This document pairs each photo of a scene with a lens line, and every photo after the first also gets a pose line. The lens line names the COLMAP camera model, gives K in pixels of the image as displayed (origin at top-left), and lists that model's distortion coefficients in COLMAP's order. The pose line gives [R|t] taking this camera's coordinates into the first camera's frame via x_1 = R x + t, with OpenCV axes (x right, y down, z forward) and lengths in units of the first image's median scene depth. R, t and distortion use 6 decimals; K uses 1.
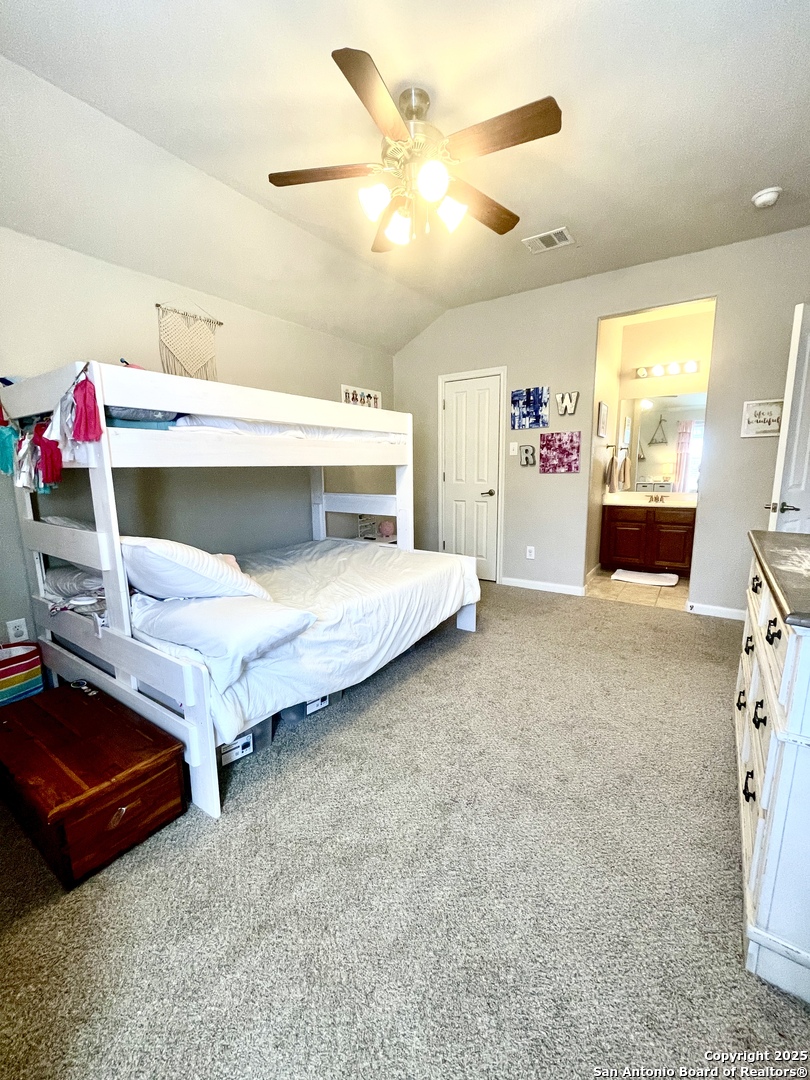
lens RADIAL K [[436.6, 0, 404.7], [0, 436.6, 539.0], [0, 0, 1]] dist [-0.001446, 0.000283]
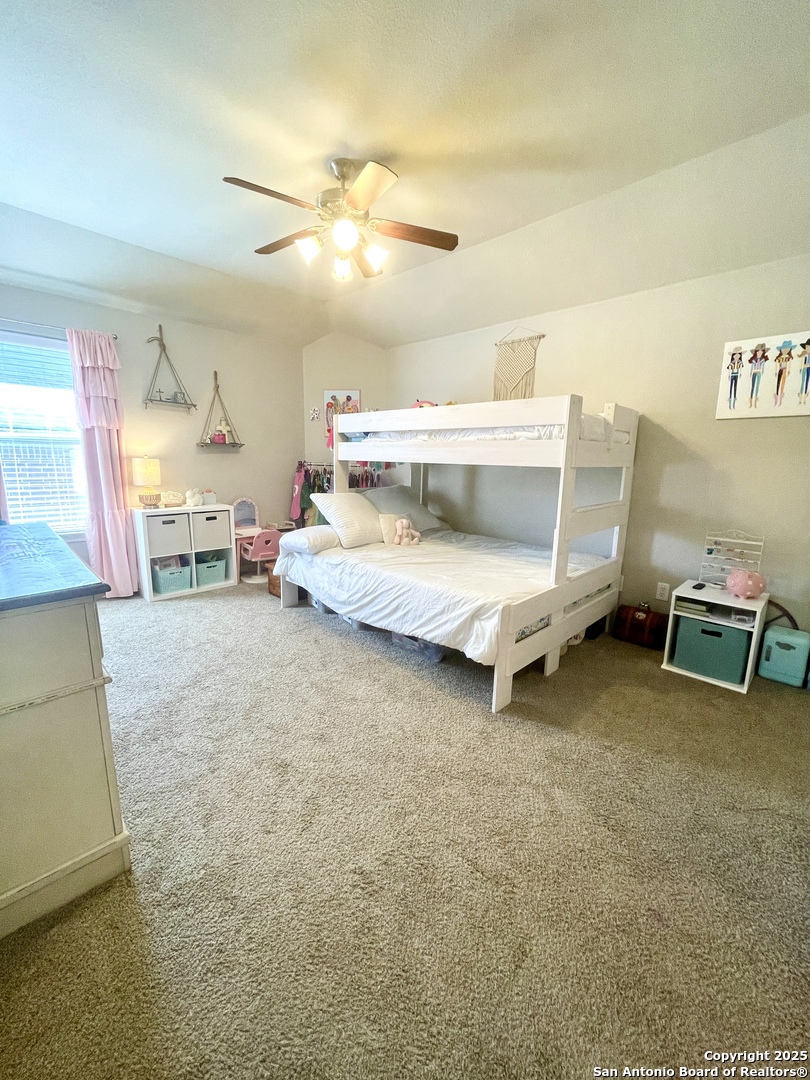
lens RADIAL K [[436.6, 0, 405.4], [0, 436.6, 544.0], [0, 0, 1]] dist [-0.001446, 0.000283]
pose [[-0.175005, 0.194669, -0.965131, 0.973368], [-0.183050, 0.956734, 0.226168, -0.206821], [0.967402, 0.216247, -0.131799, 1.100061]]
